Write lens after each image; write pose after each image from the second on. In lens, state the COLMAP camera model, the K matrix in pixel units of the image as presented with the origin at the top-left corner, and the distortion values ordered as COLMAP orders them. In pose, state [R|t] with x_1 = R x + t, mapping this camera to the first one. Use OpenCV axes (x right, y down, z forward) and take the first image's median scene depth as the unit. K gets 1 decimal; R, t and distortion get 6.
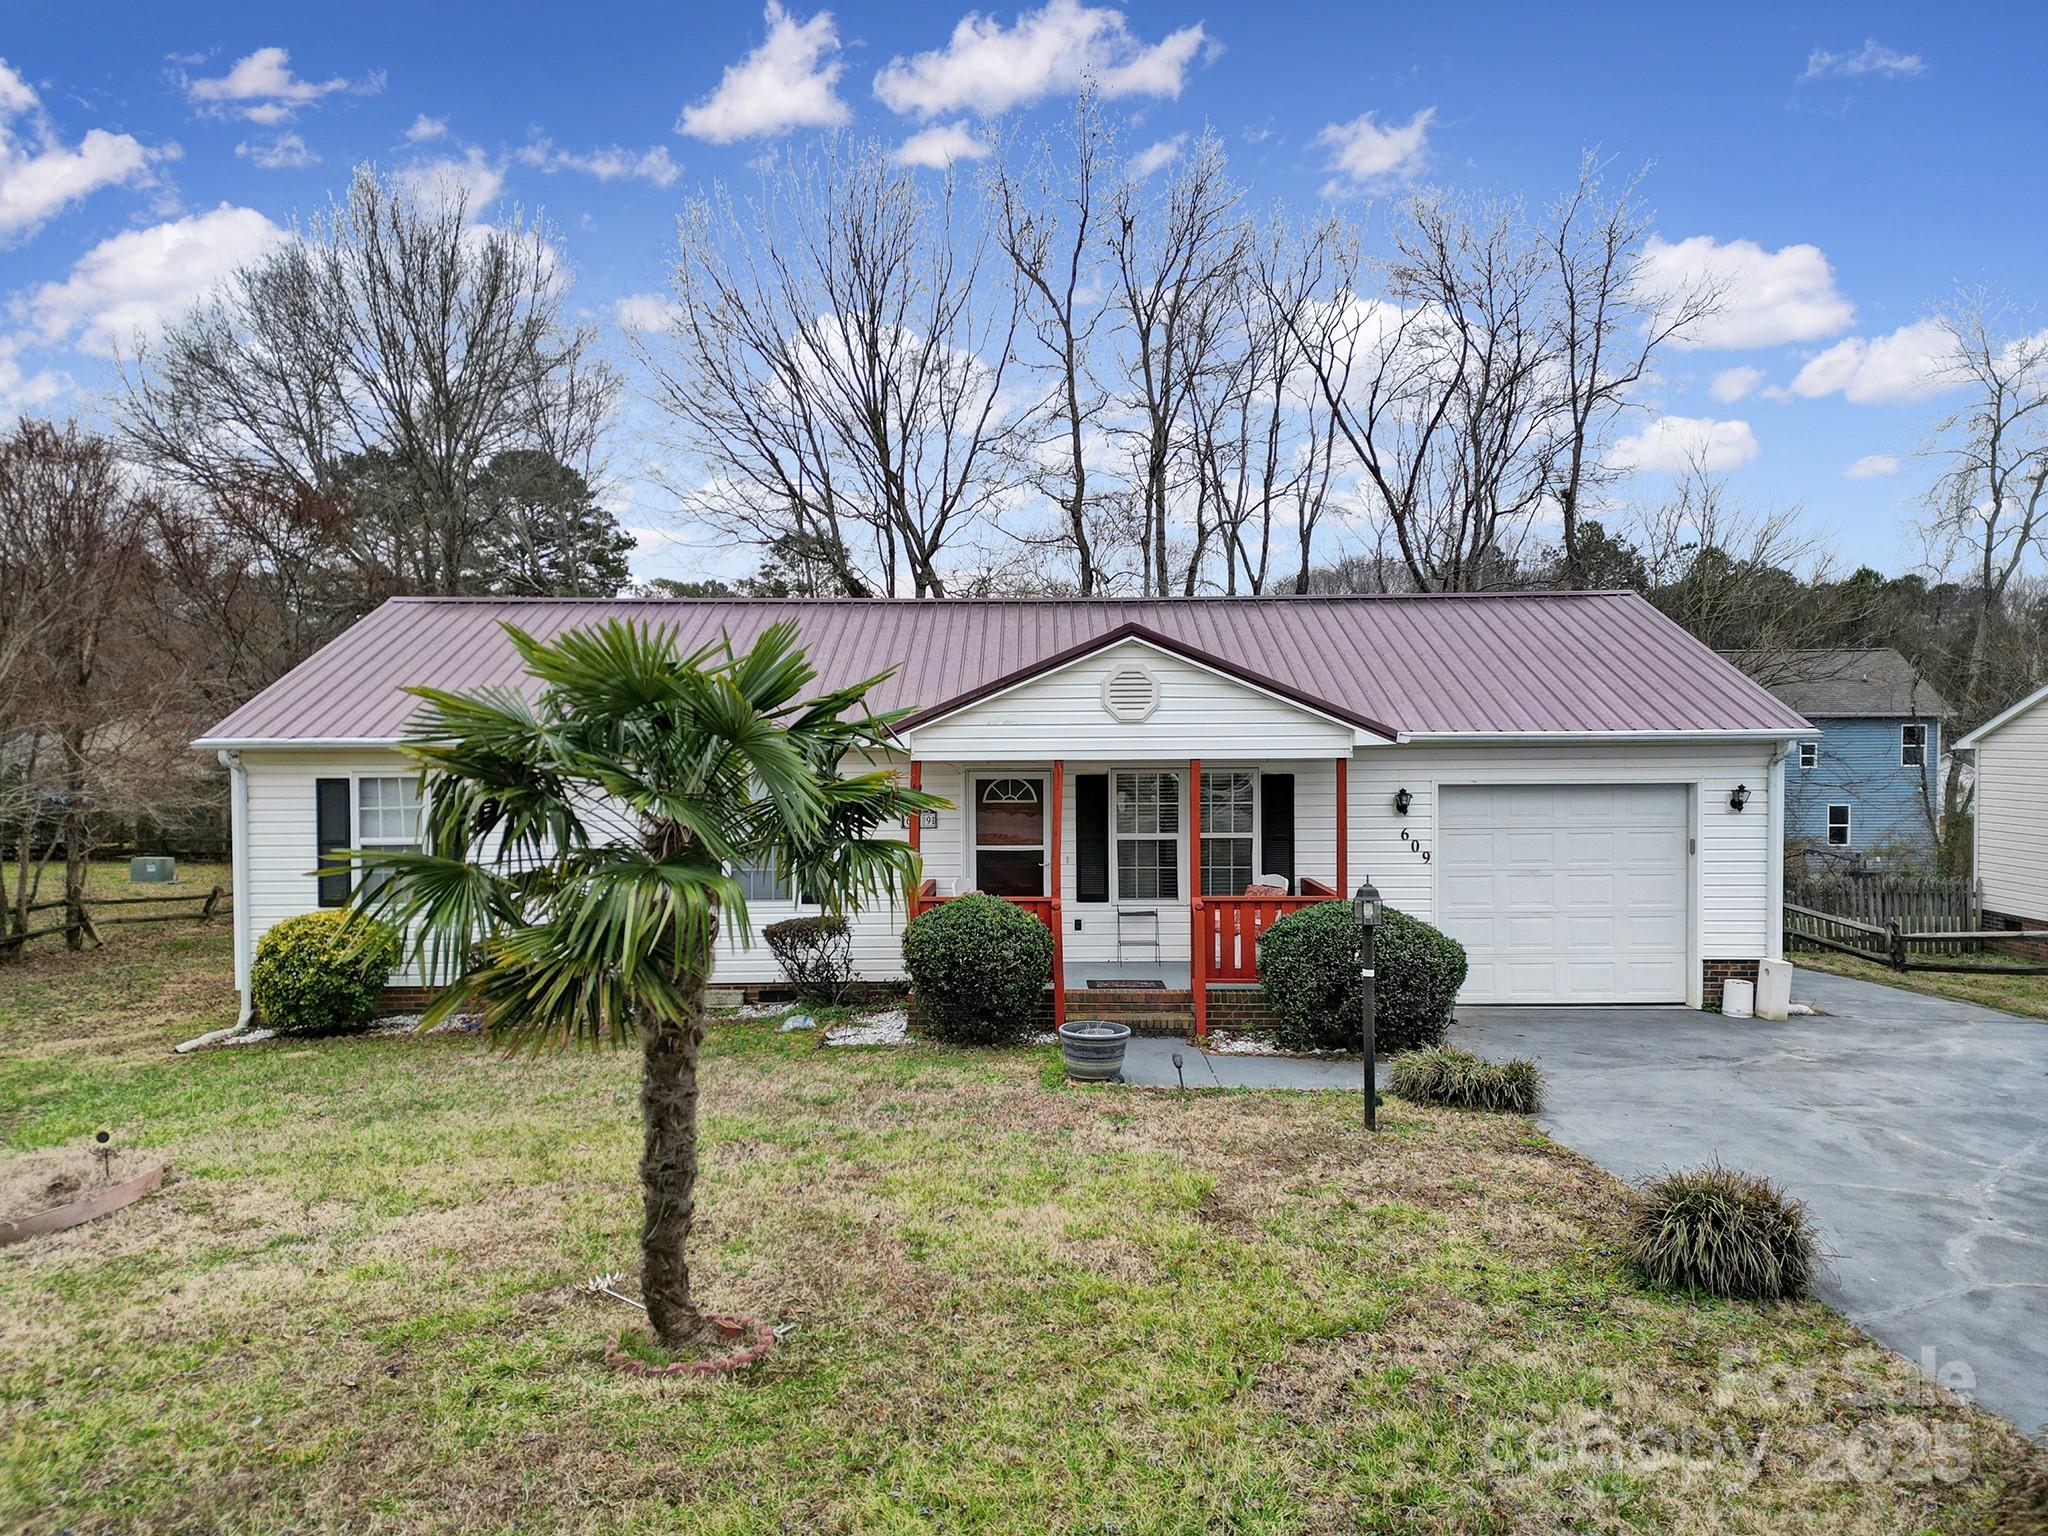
lens RADIAL K [[1415.5, 0, 1024.0], [0, 1415.5, 768.0], [0, 0, 1]] dist [0.086329, -0.089989]
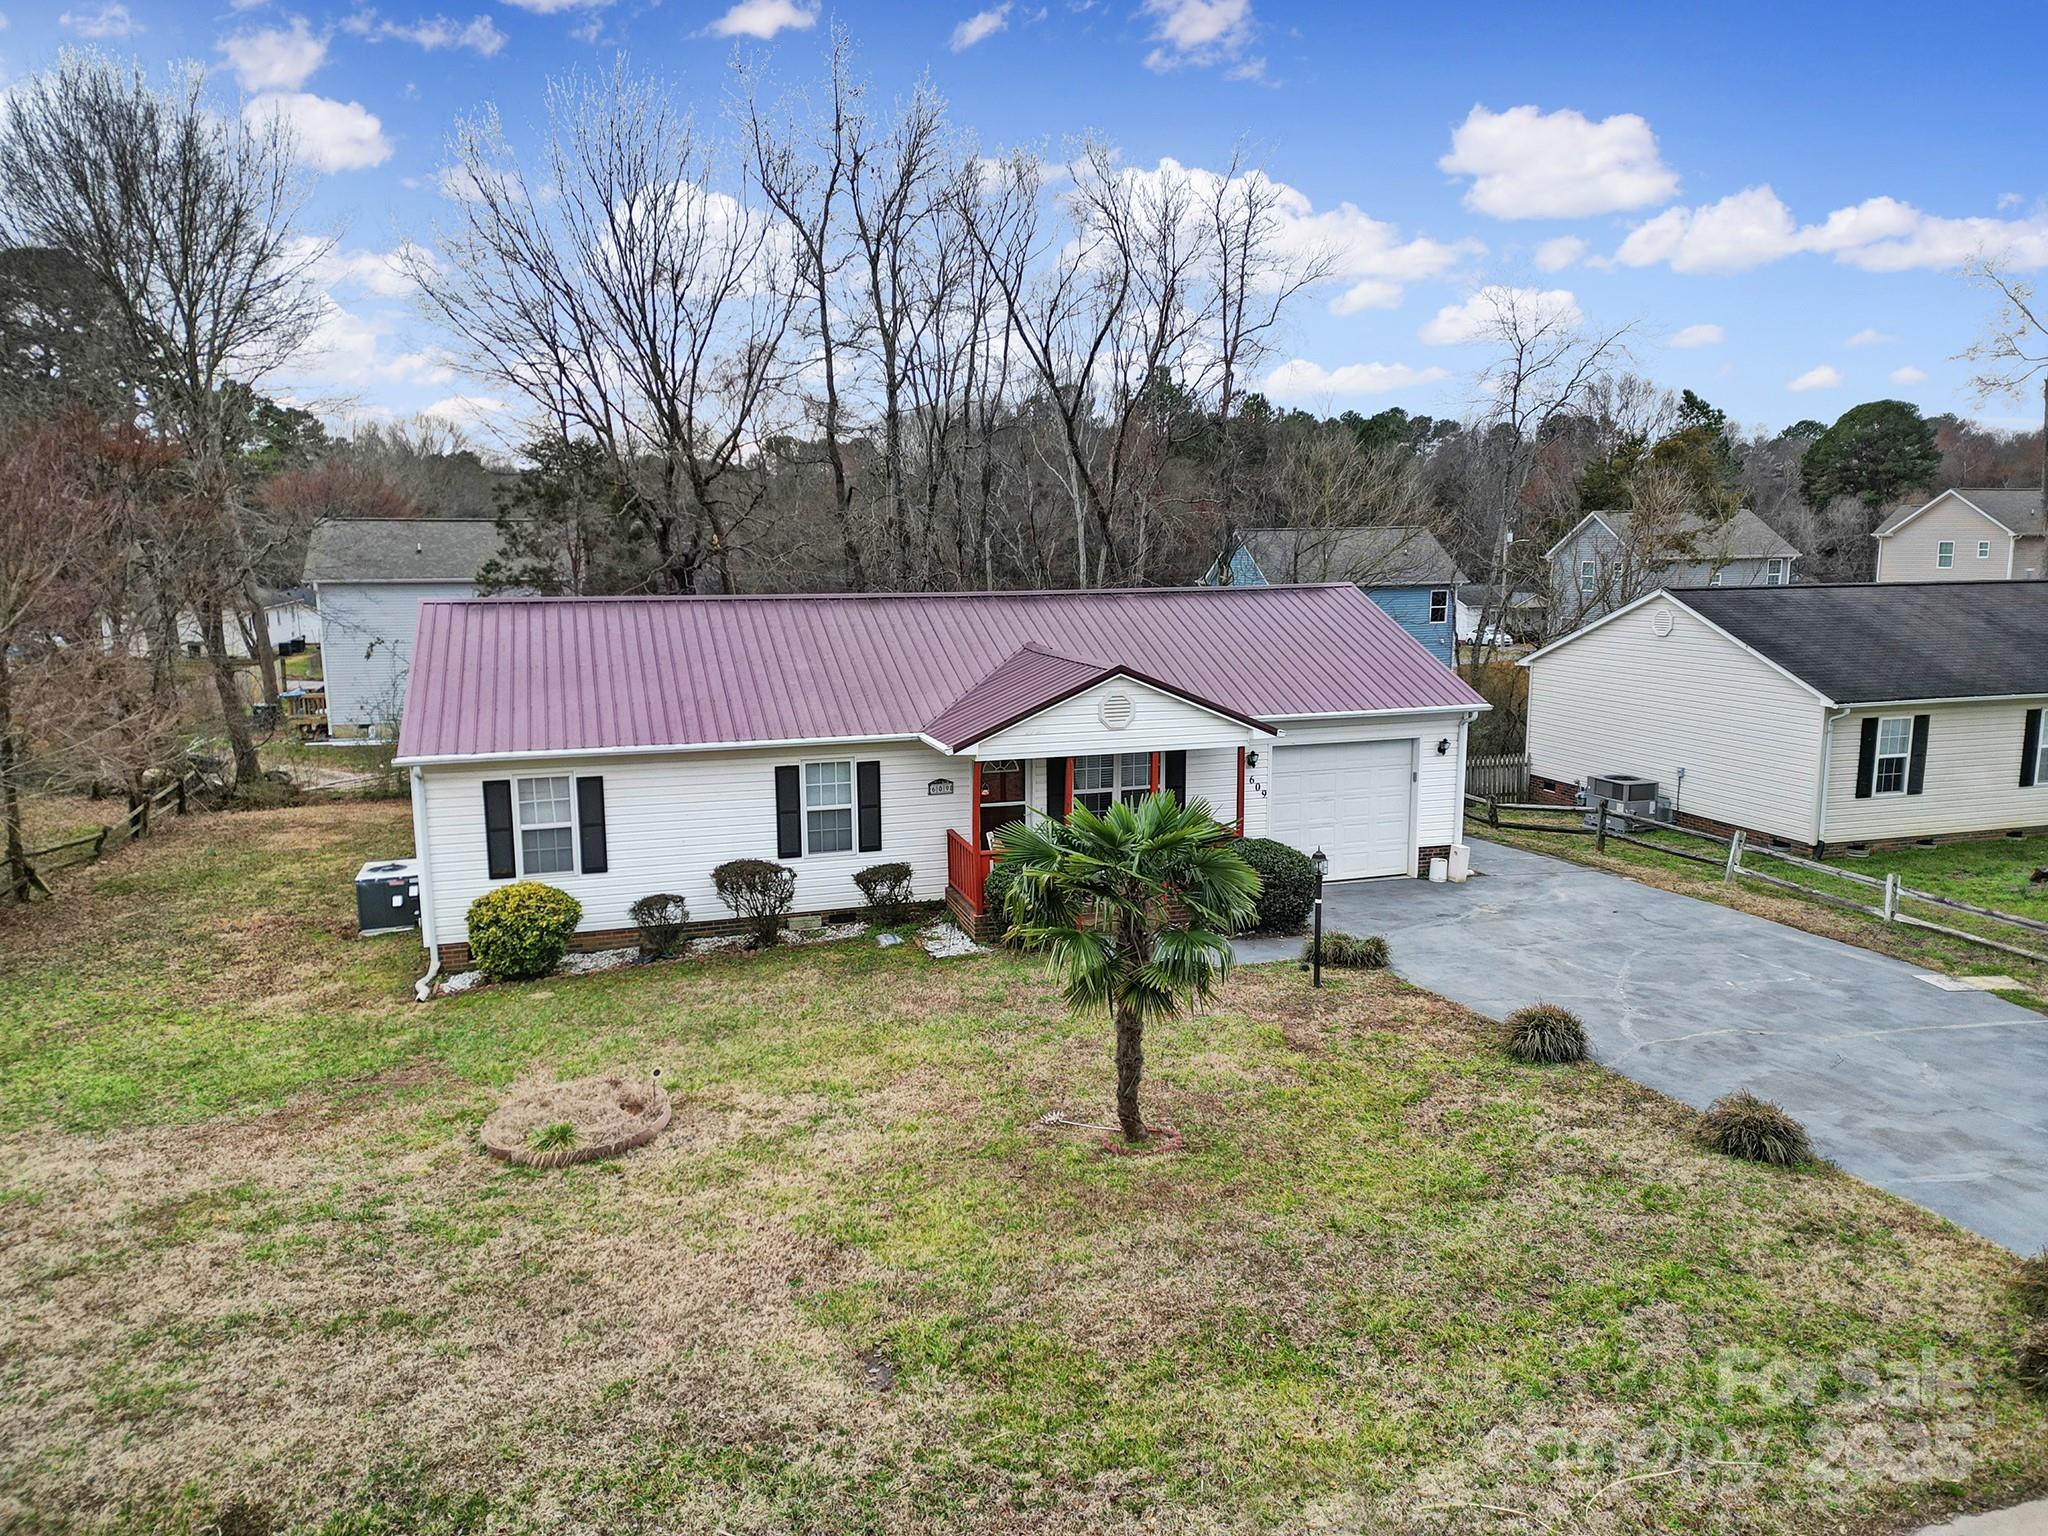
lens RADIAL K [[1410.0, 0, 1028.3], [0, 1410.0, 768.5], [0, 0, 1]] dist [0.090751, -0.084196]
pose [[0.951914, -0.051063, 0.302079, -0.415651], [0.009008, 0.990251, 0.139005, -0.177329], [-0.306232, -0.129599, 0.943094, -0.346161]]
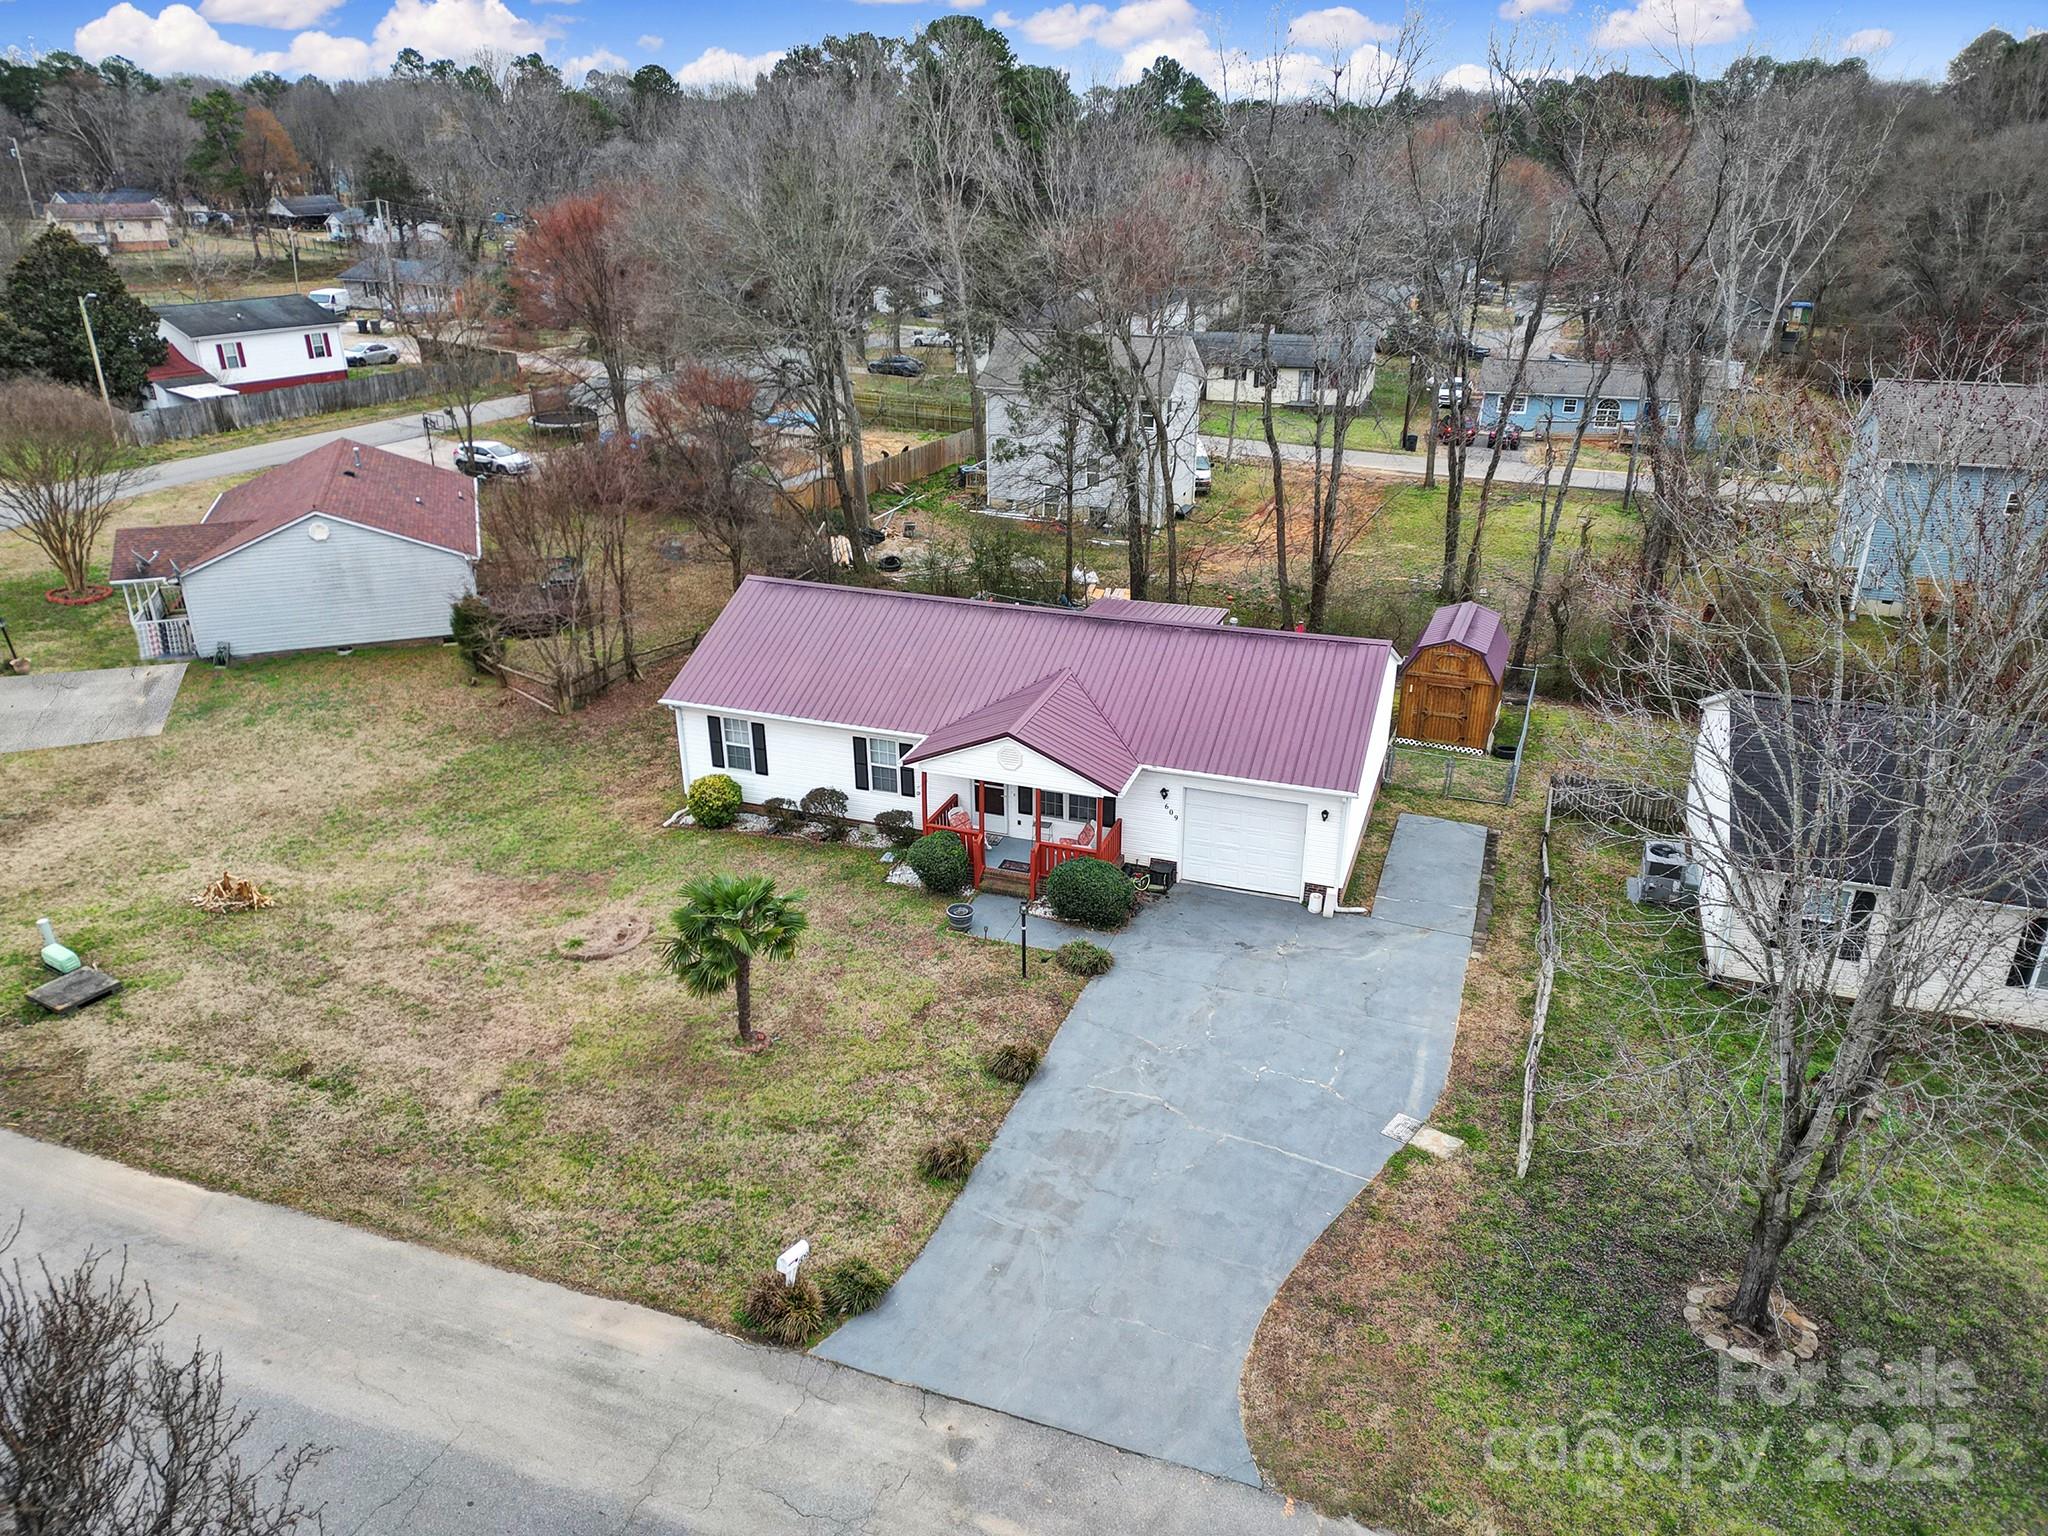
lens RADIAL K [[1410.0, 0, 1028.3], [0, 1410.0, 768.5], [0, 0, 1]] dist [0.090751, -0.084196]
pose [[0.944014, 0.136157, -0.300499, 0.688359], [-0.009830, 0.922065, 0.386911, -0.799381], [0.329760, -0.362295, 0.871780, -0.840518]]
